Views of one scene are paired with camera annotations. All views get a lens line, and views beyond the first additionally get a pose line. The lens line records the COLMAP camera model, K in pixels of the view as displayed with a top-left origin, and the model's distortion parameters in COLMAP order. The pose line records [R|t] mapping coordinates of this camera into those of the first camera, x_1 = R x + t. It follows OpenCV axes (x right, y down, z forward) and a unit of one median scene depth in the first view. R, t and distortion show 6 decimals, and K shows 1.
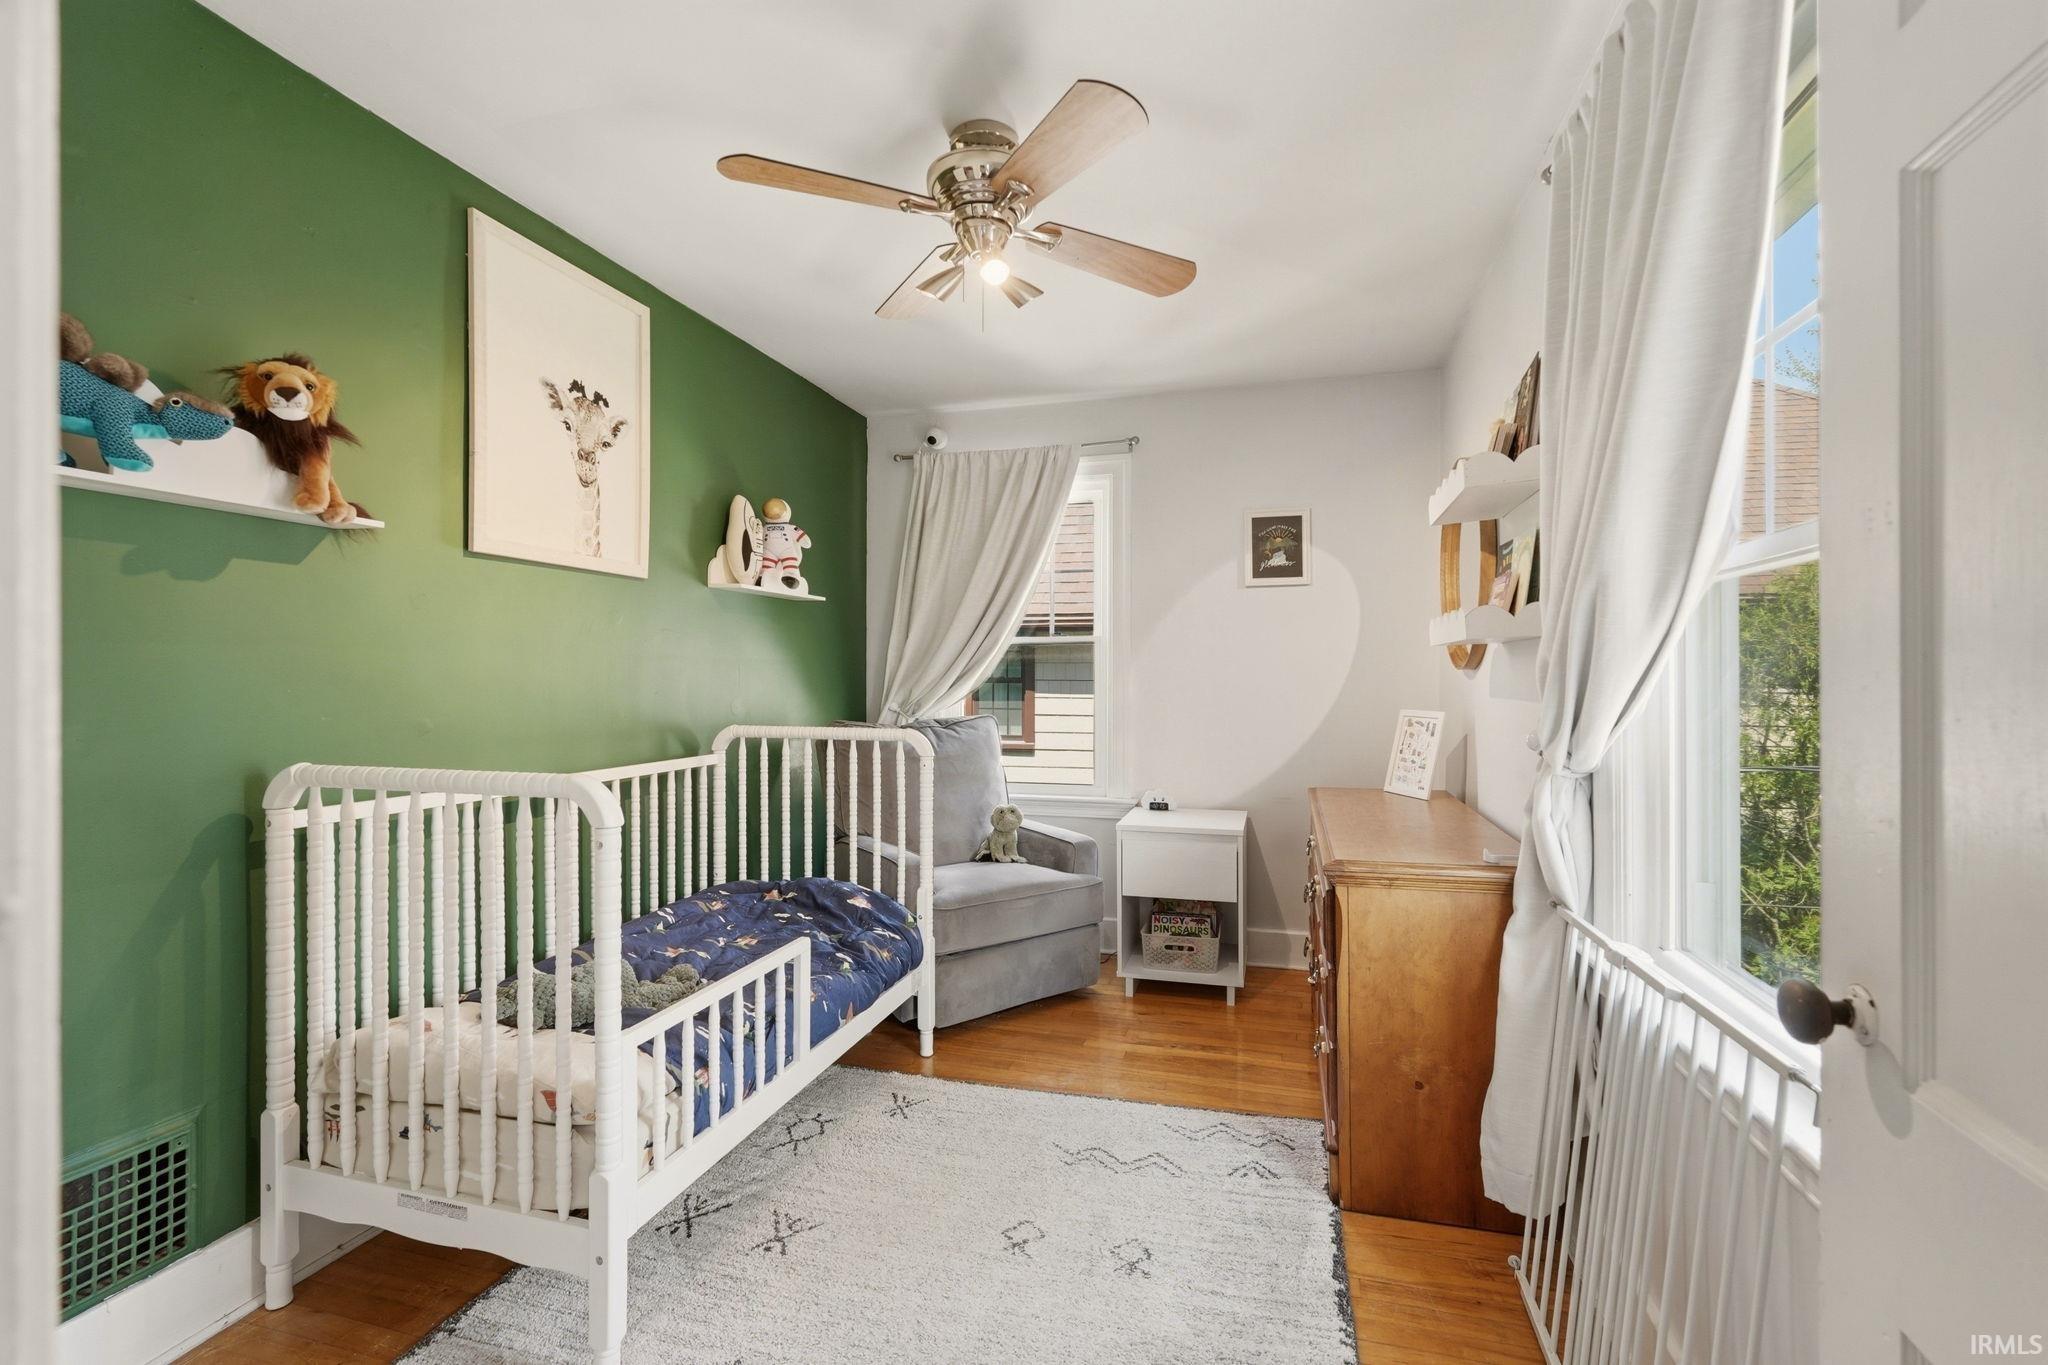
lens RADIAL K [[907.0, 0, 1028.1], [0, 907.0, 685.0], [0, 0, 1]] dist [-0.010442, 0.003507]
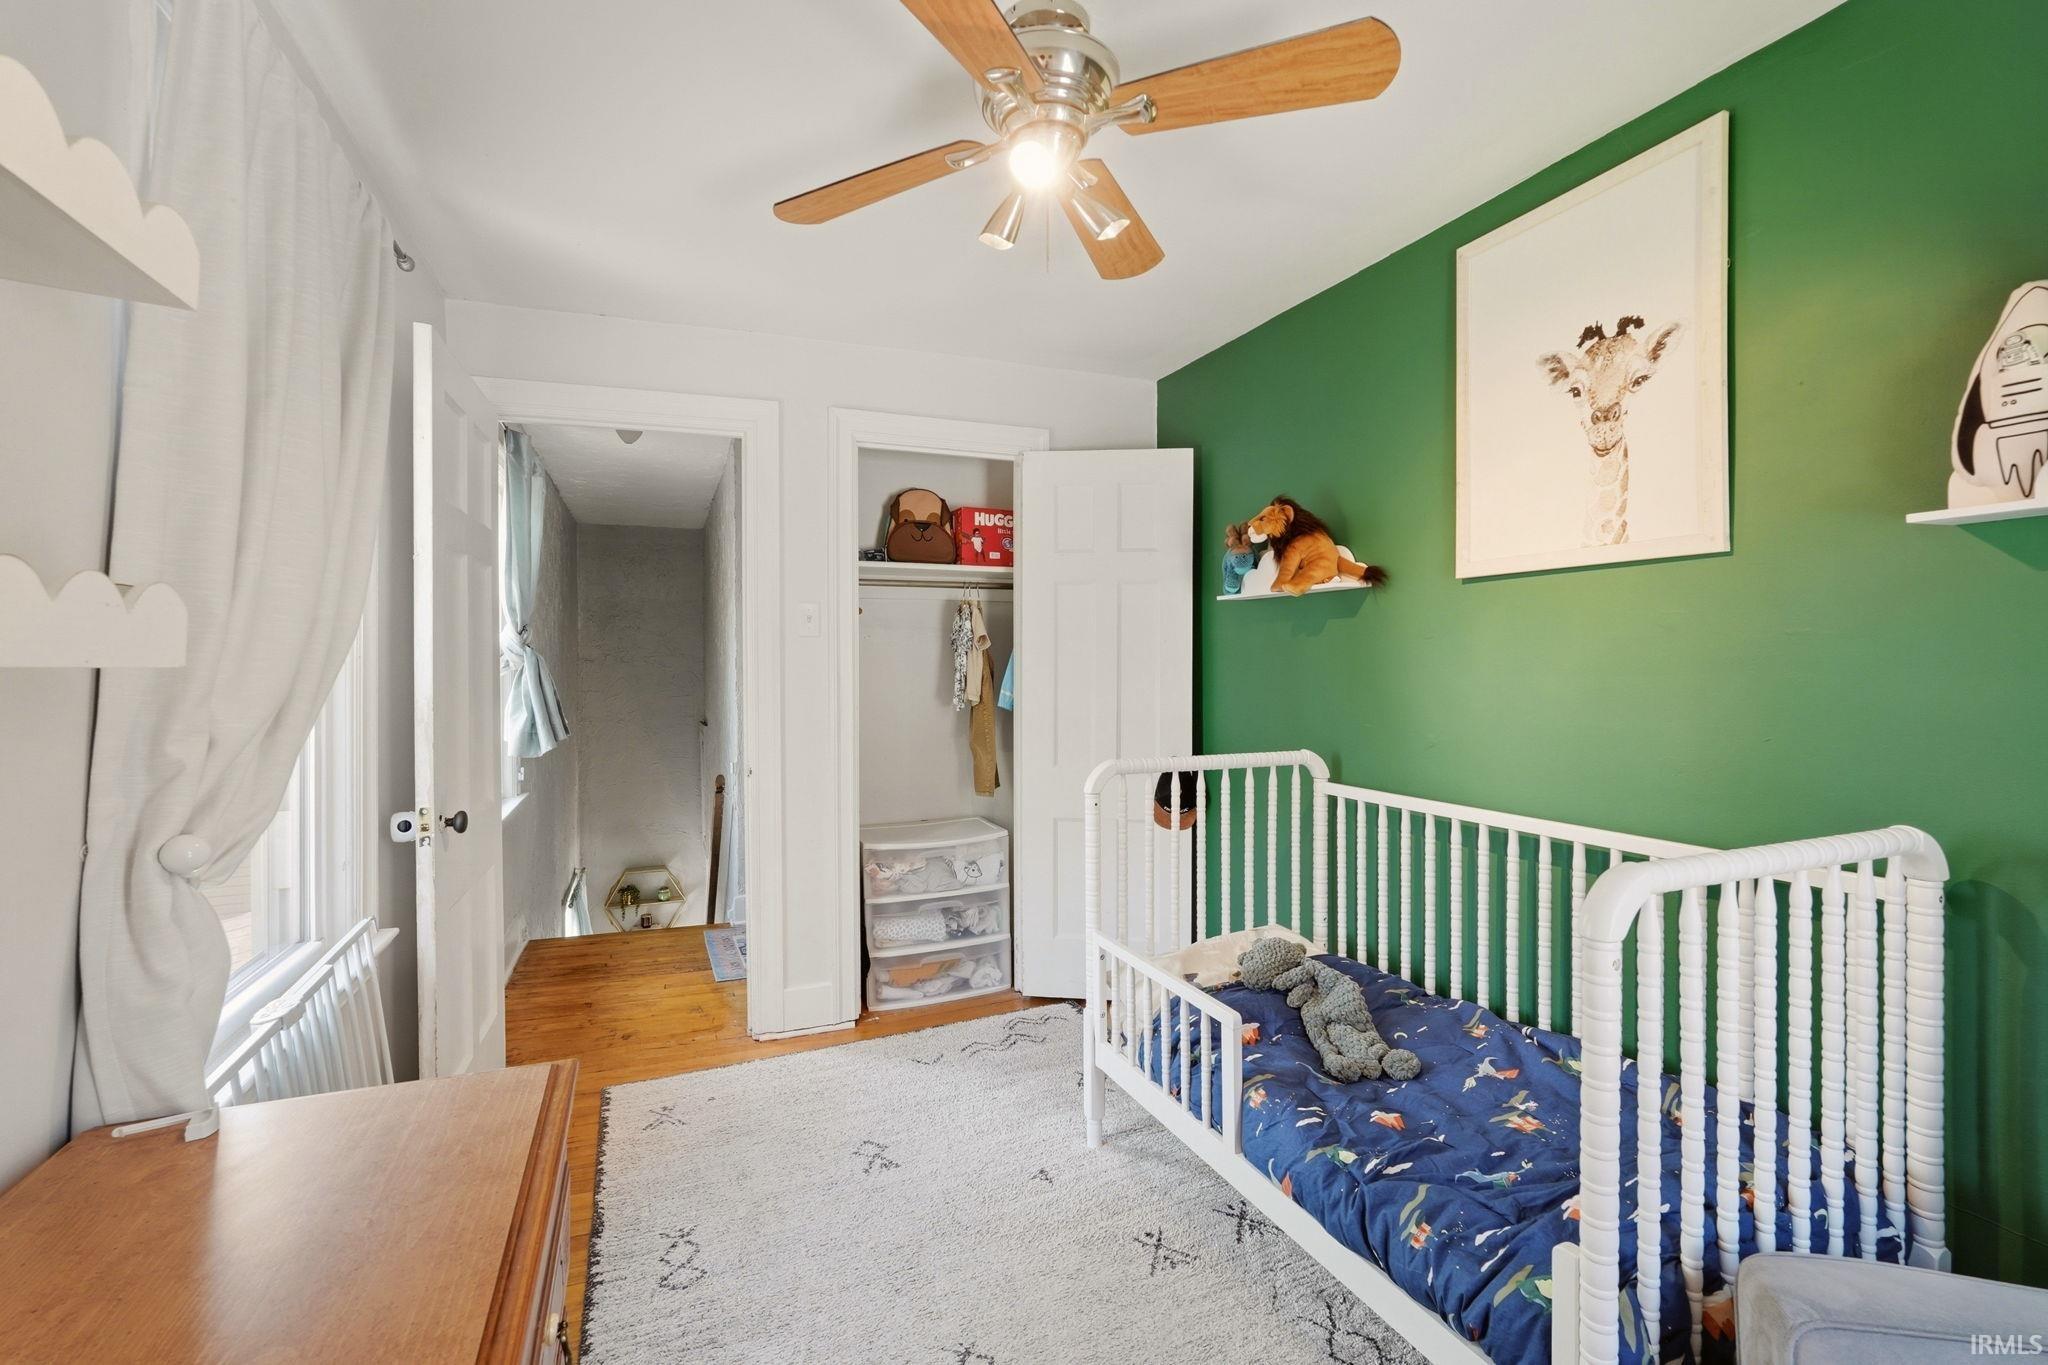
lens RADIAL K [[907.0, 0, 1030.3], [0, 907.0, 669.5], [0, 0, 1]] dist [-0.010442, 0.003507]
pose [[-0.776517, -0.008979, -0.630032, 0.356608], [-0.016207, 0.999852, 0.005725, -0.036863], [0.629888, 0.014656, -0.776548, 1.285319]]
